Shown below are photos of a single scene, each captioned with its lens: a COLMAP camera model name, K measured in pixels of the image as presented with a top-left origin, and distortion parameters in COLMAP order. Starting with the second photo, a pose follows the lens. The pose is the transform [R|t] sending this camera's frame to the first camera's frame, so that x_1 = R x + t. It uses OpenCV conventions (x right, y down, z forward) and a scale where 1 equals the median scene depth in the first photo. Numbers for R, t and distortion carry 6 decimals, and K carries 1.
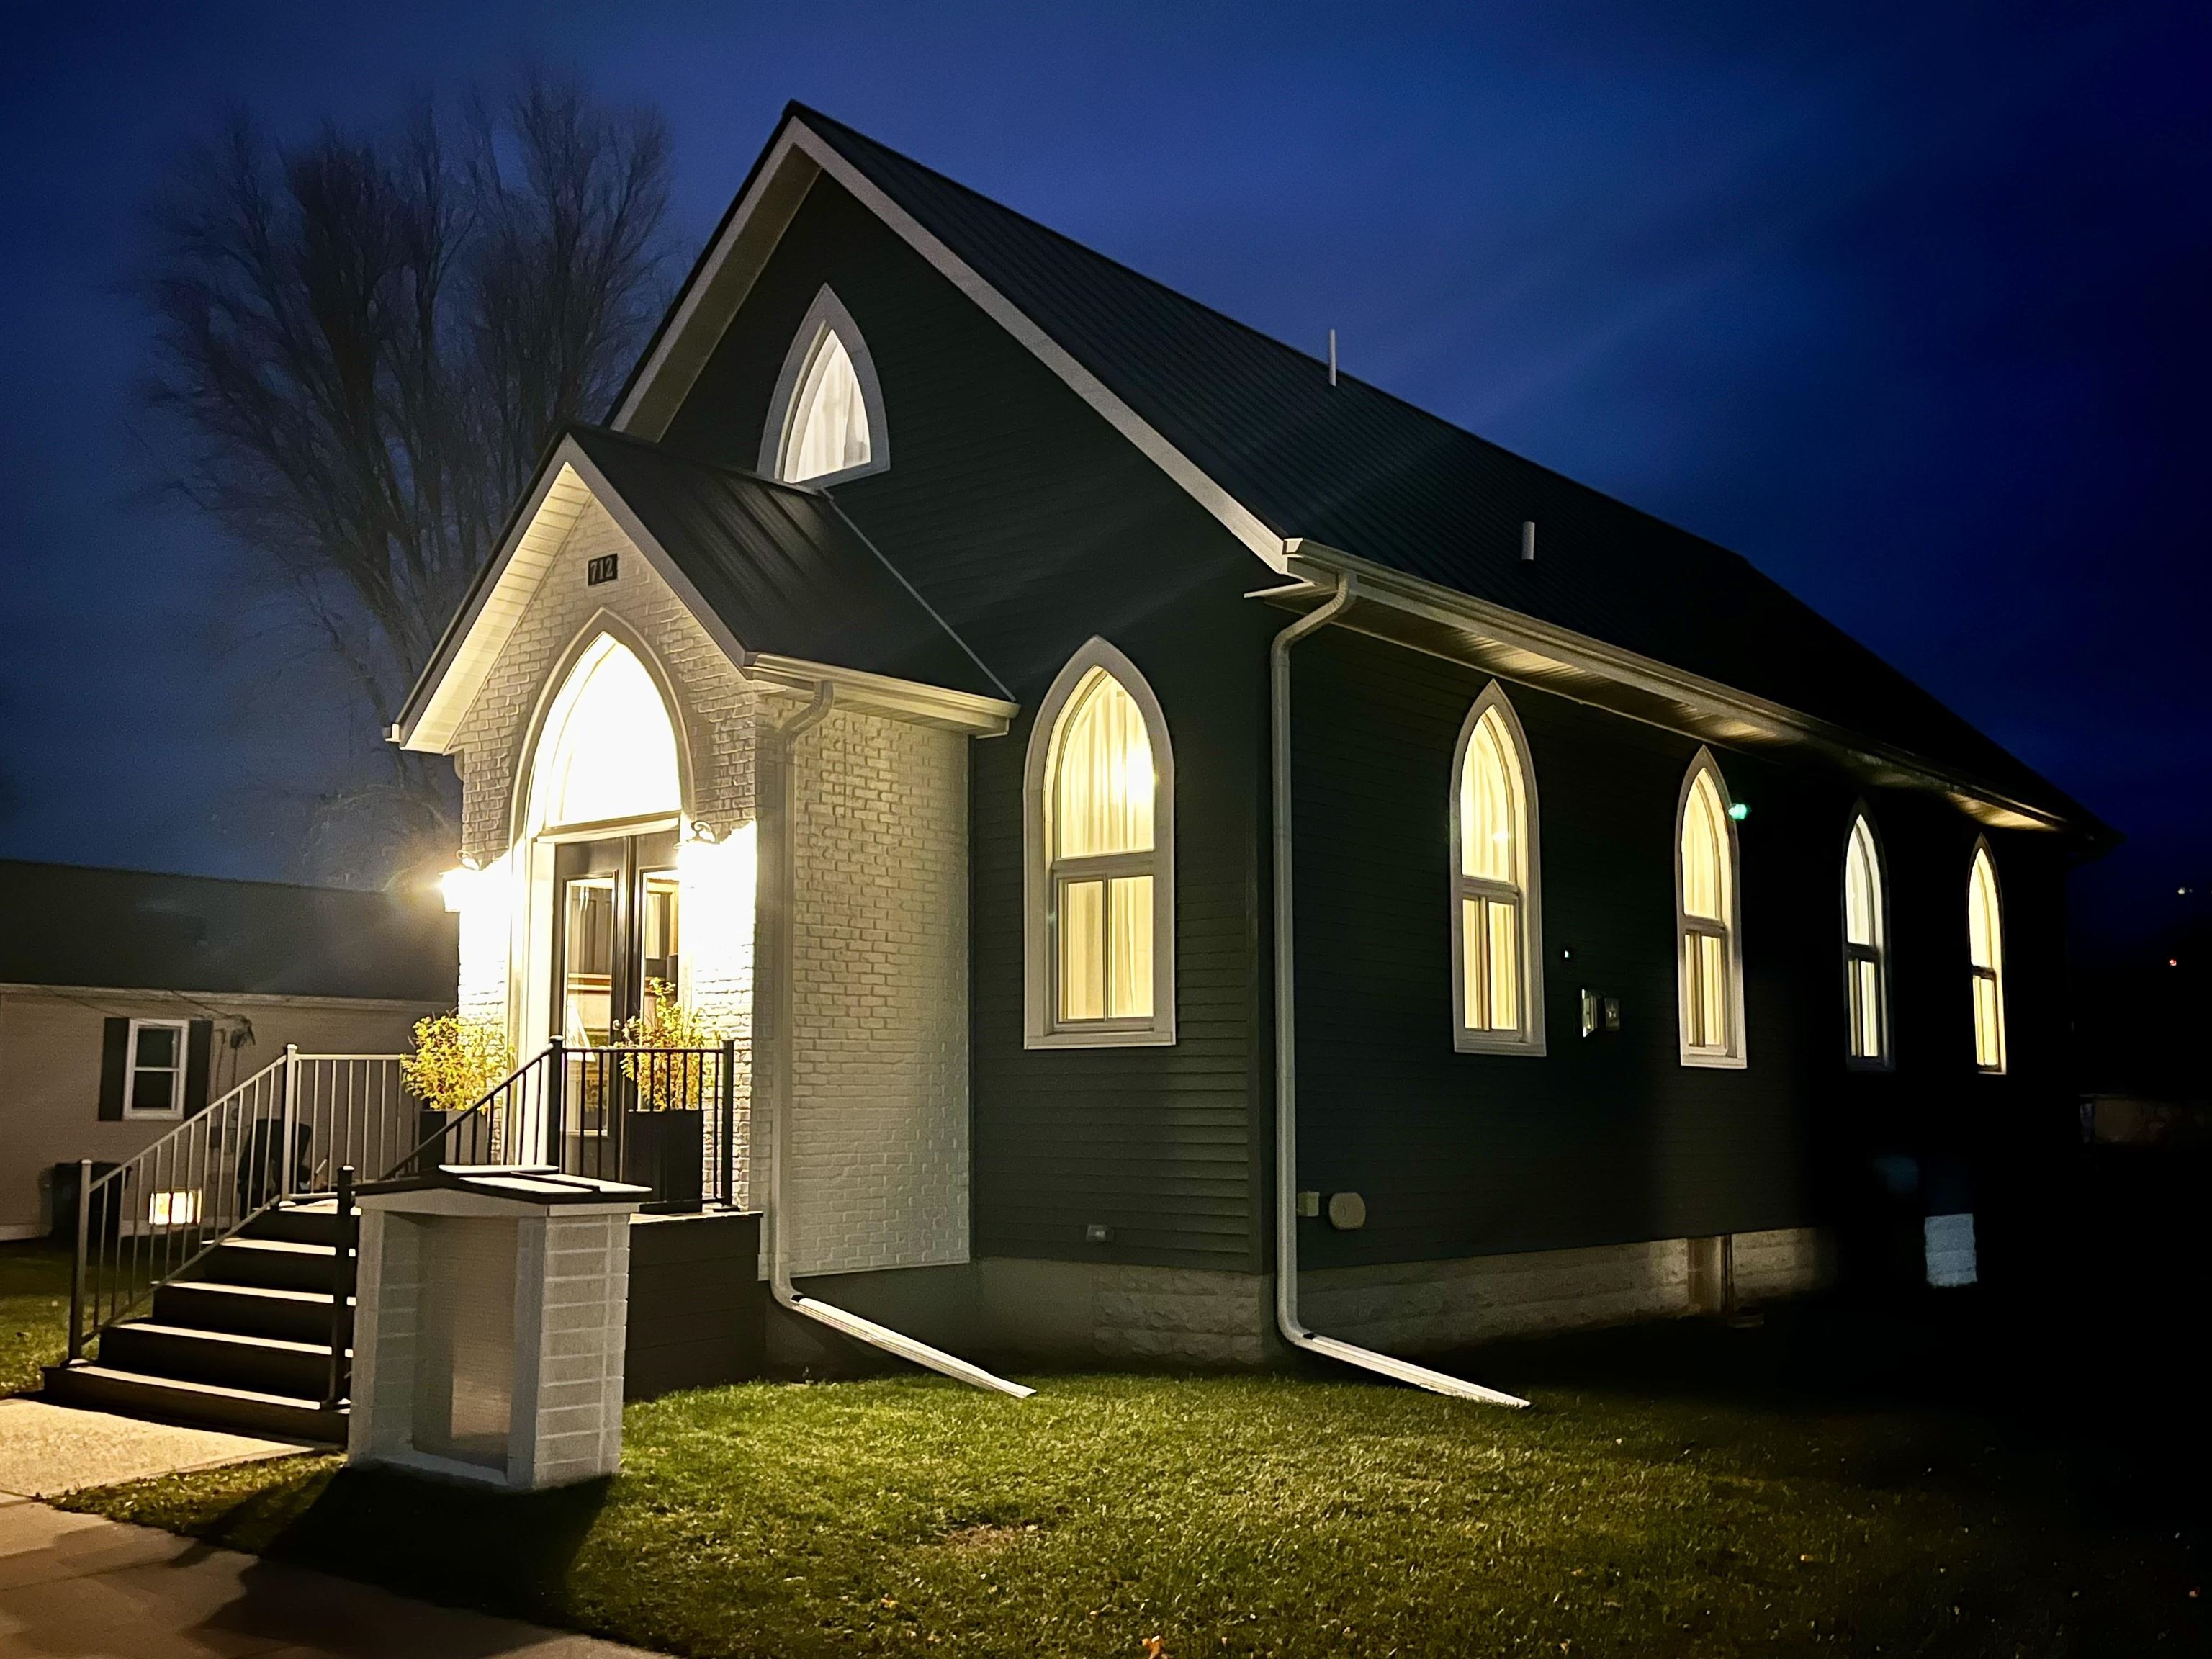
lens RADIAL K [[2080.9, 0, 1098.6], [0, 2080.9, 841.6], [0, 0, 1]] dist [0.019656, 0.000000]
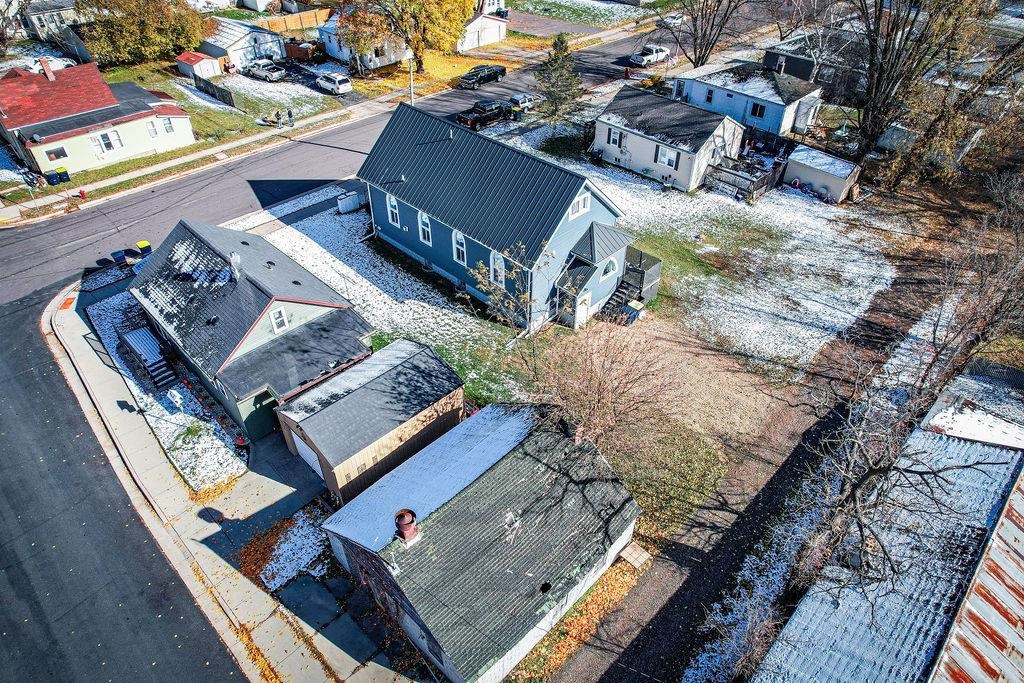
lens RADIAL K [[653.8, 0, 519.1], [0, 653.8, 348.1], [0, 0, 1]] dist [-0.075866, 0.064237]
pose [[-0.058121, 0.645842, -0.761256, 2.955585], [0.120405, 0.761513, 0.636868, -1.398615], [0.991022, -0.054643, -0.122023, 1.949547]]
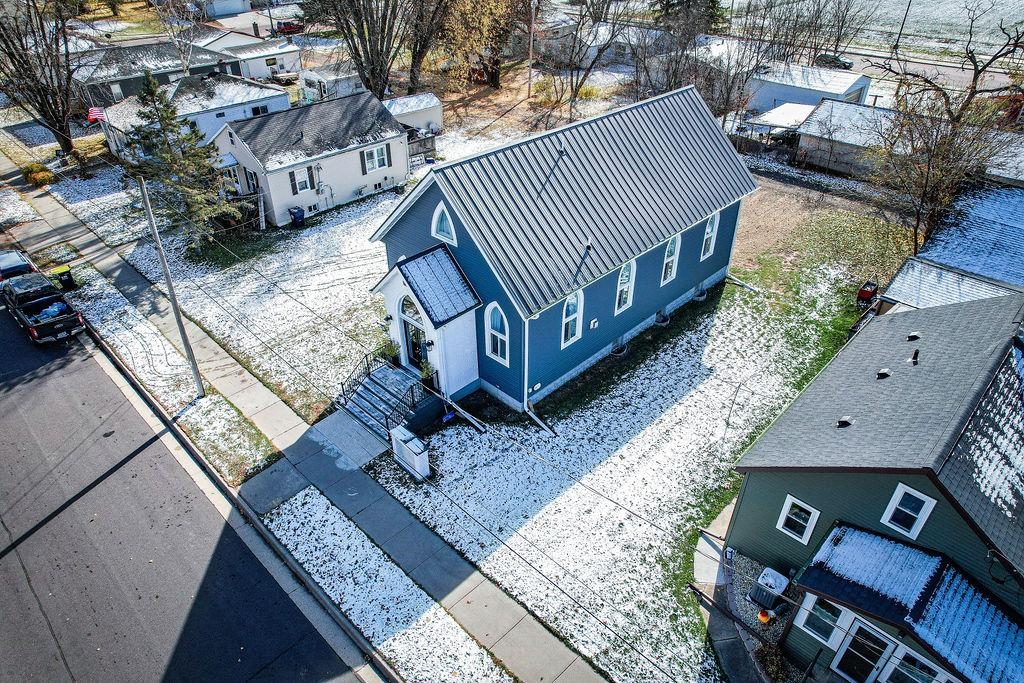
lens RADIAL K [[653.8, 0, 518.8], [0, 653.8, 341.6], [0, 0, 1]] dist [-0.075866, 0.064237]
pose [[0.998567, 0.030197, -0.044175, 0.109679], [0.007291, 0.741071, 0.671387, -1.105933], [0.053011, -0.670747, 0.739790, -0.335800]]
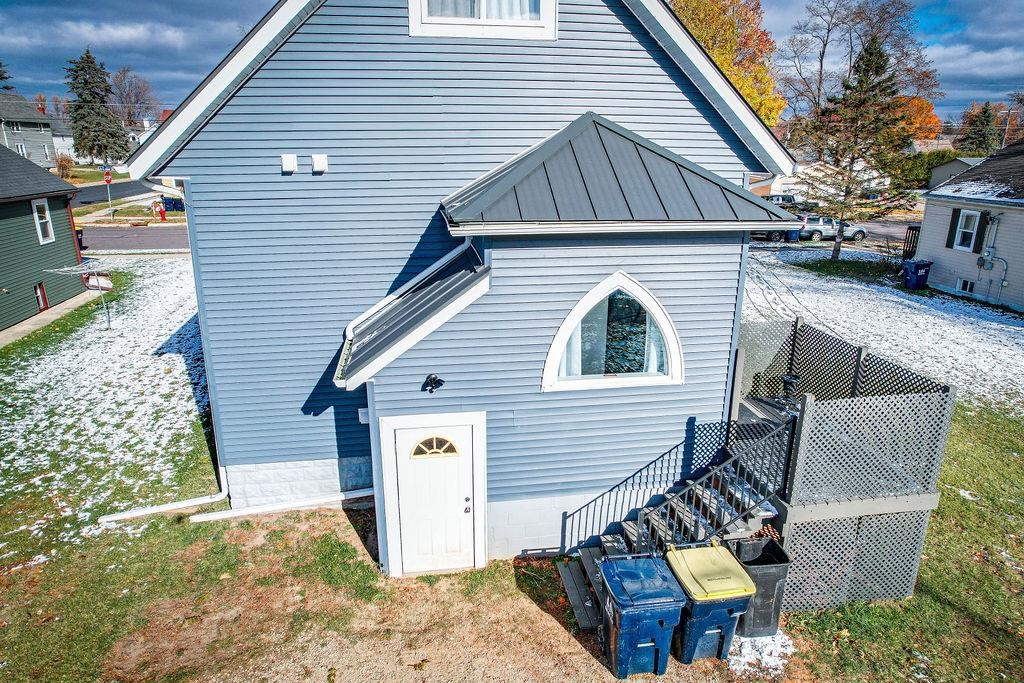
lens RADIAL K [[653.8, 0, 516.6], [0, 653.8, 346.4], [0, 0, 1]] dist [-0.075866, 0.064237]
pose [[-0.639181, 0.225590, -0.735225, 1.035448], [0.092427, 0.971614, 0.217769, 0.056618], [0.763482, 0.071239, -0.641888, 2.306931]]
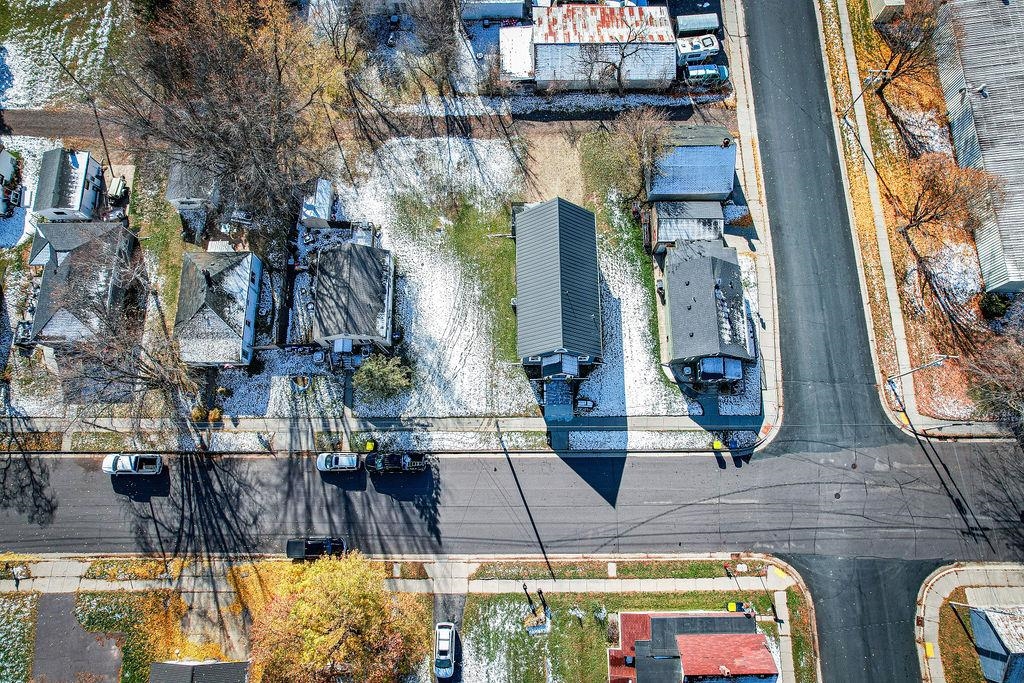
lens RADIAL K [[653.8, 0, 512.1], [0, 653.8, 341.3], [0, 0, 1]] dist [-0.075866, 0.064237]
pose [[0.751215, -0.637153, 0.172374, -1.193787], [-0.085028, 0.165561, 0.982527, -4.820805], [-0.654558, -0.752746, 0.070196, 1.013167]]
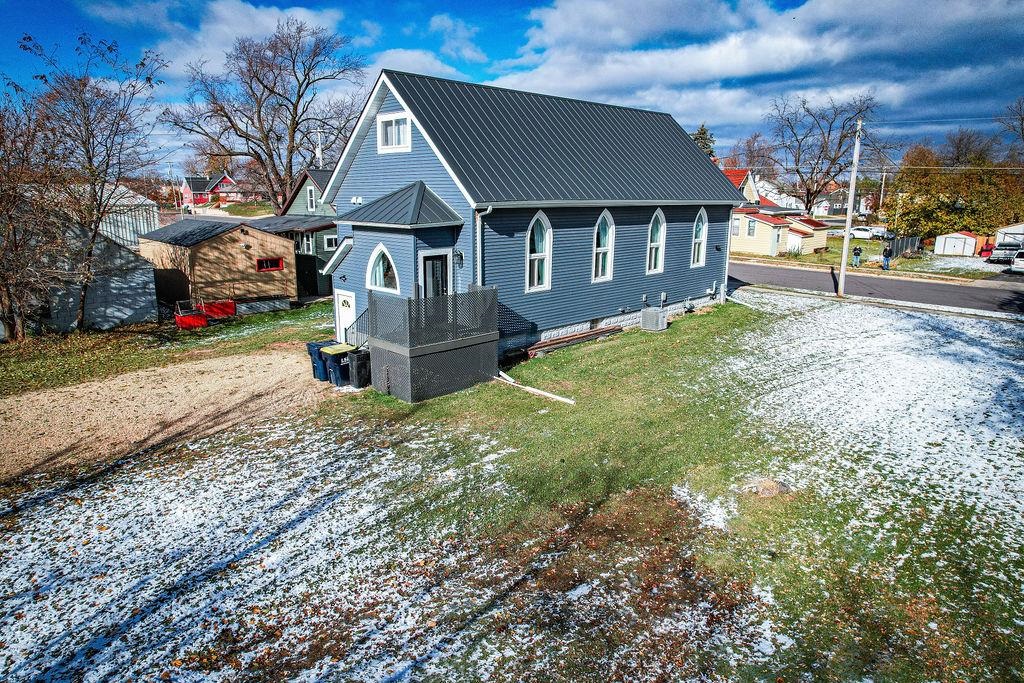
lens RADIAL K [[653.8, 0, 516.7], [0, 653.8, 356.7], [0, 0, 1]] dist [-0.075866, 0.064237]
pose [[-0.997267, -0.026553, 0.068945, 0.176858], [-0.018232, 0.992772, 0.118624, 0.192471], [-0.071597, 0.117043, -0.990543, 3.392196]]
